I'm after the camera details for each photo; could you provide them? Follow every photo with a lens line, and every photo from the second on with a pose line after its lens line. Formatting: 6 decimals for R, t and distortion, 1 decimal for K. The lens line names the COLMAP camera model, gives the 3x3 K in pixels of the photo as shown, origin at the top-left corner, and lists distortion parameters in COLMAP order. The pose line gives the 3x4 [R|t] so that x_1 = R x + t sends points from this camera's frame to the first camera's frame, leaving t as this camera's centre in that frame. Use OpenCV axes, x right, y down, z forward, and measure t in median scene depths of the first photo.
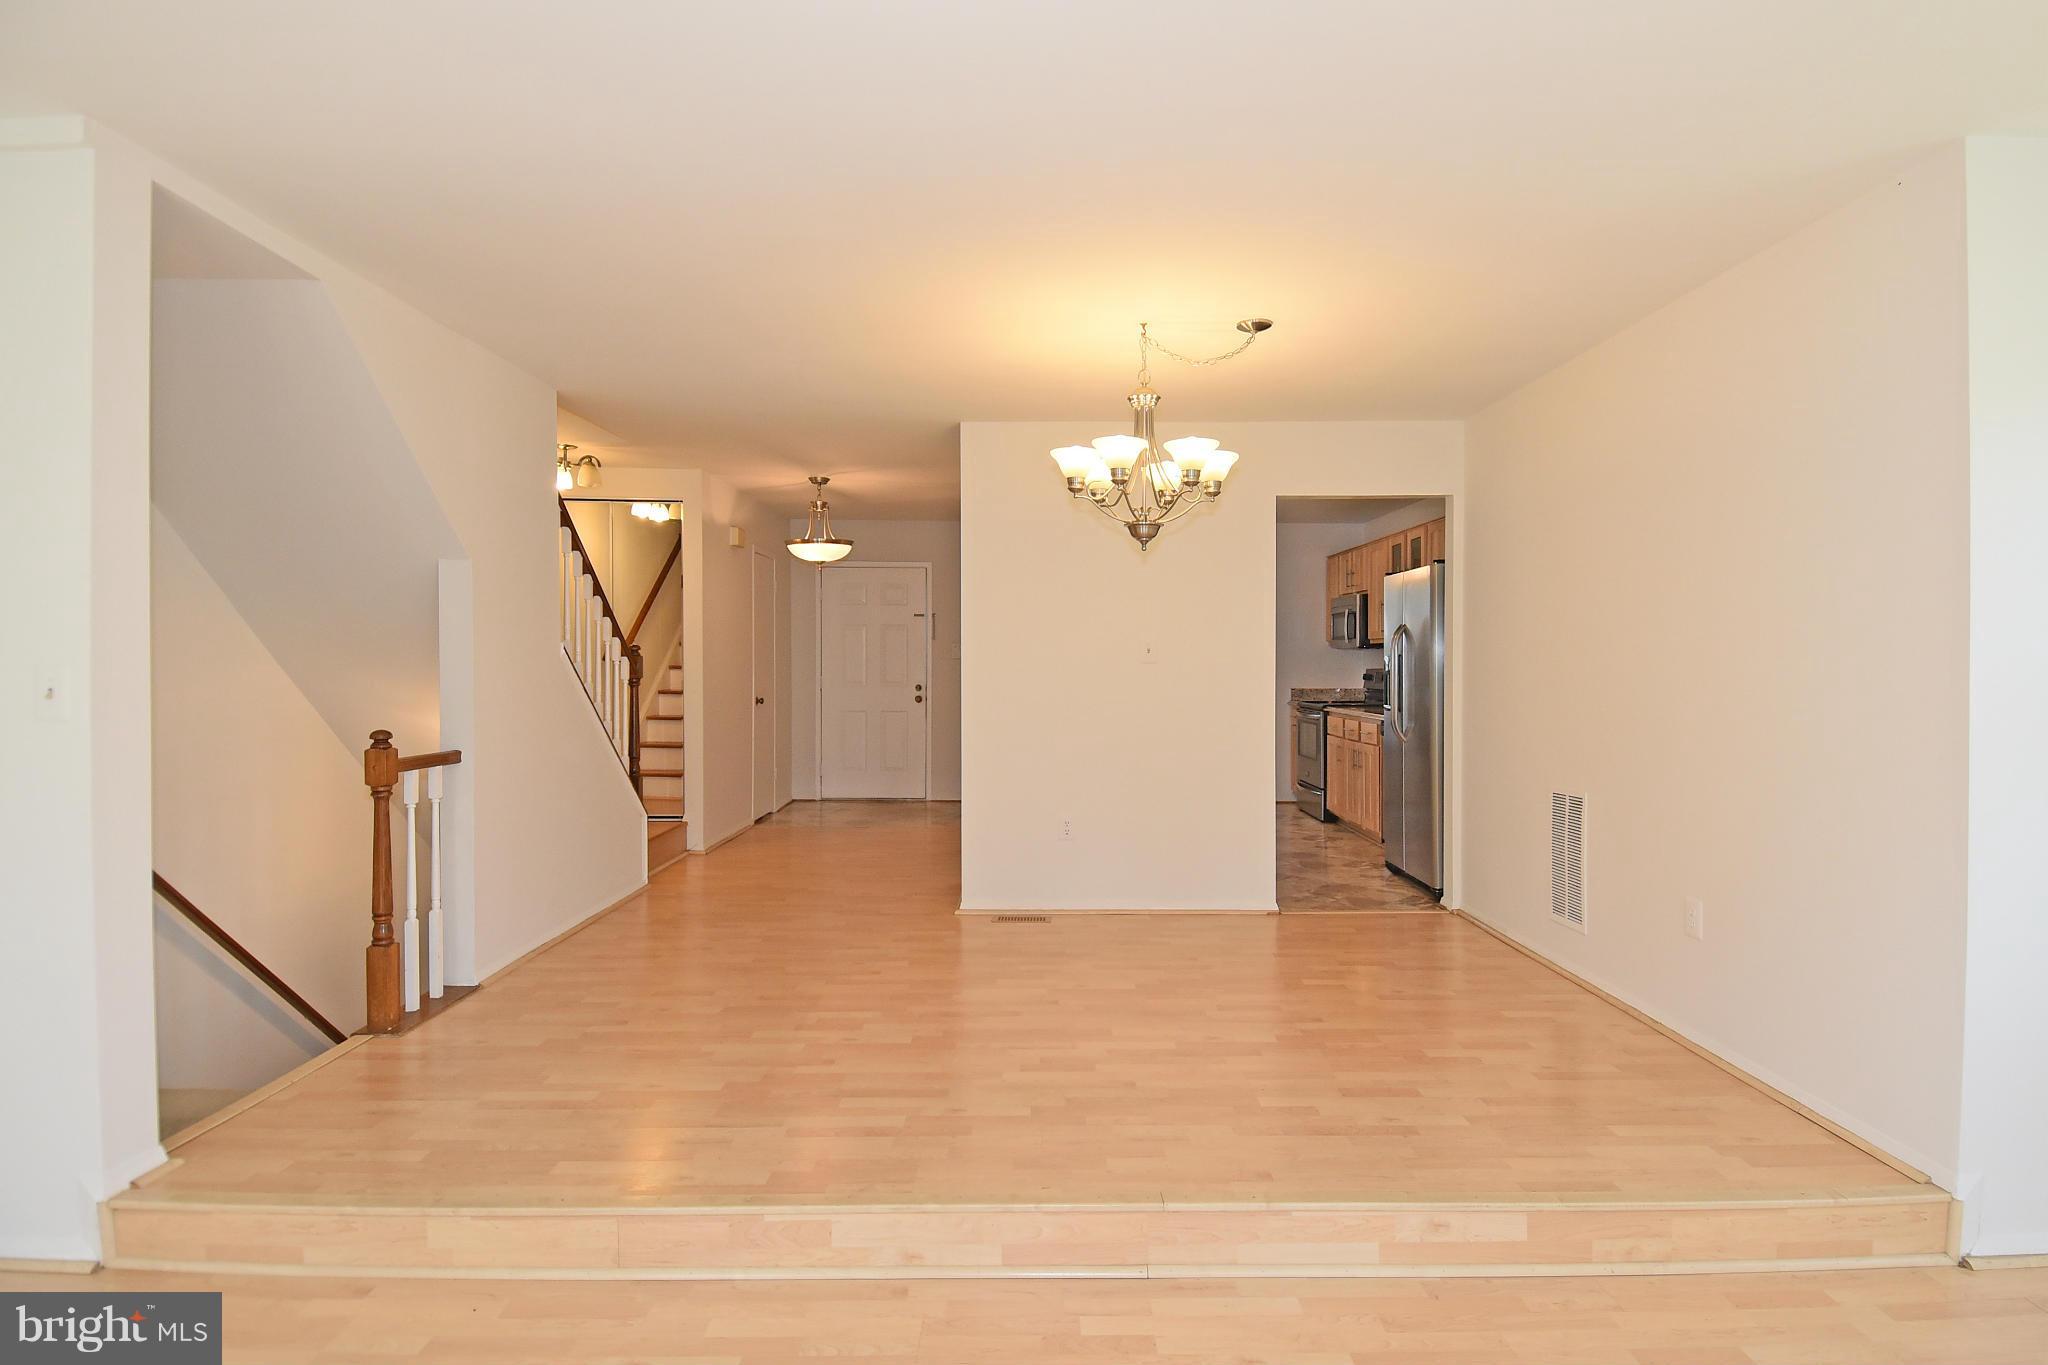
lens RADIAL K [[1089.0, 0, 1044.8], [0, 1089.0, 670.2], [0, 0, 1]] dist [0.052616, -0.052834]
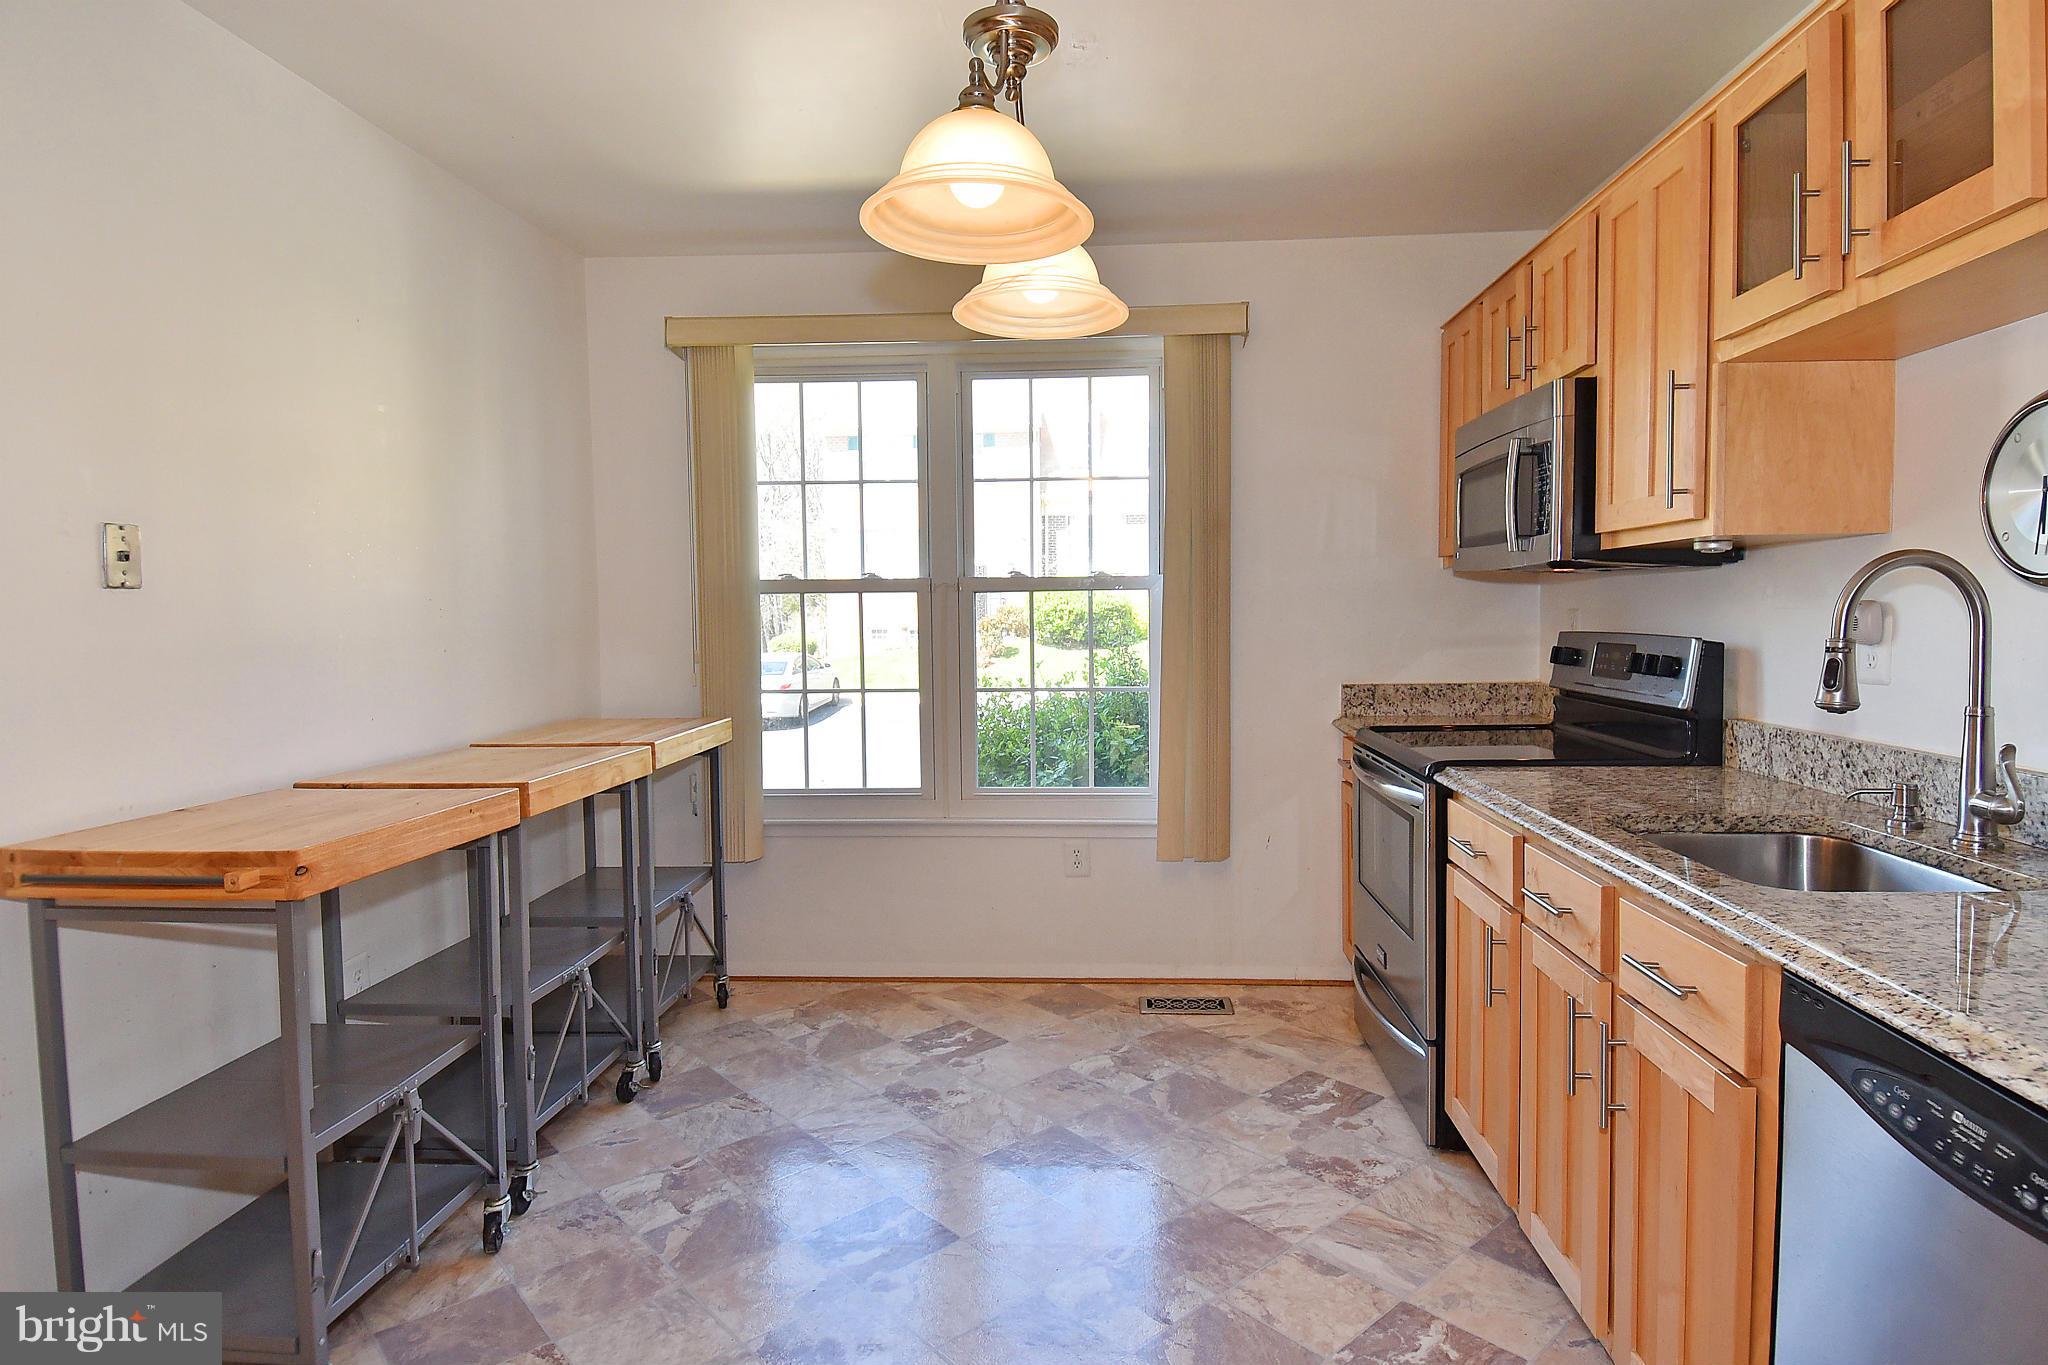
lens RADIAL K [[1089.0, 0, 1044.8], [0, 1089.0, 670.2], [0, 0, 1]] dist [0.052616, -0.052834]
pose [[0.995928, -0.002917, -0.090104, 0.169492], [0.007298, 0.998805, 0.048323, -0.007487], [0.089855, -0.048783, 0.994759, 0.667018]]
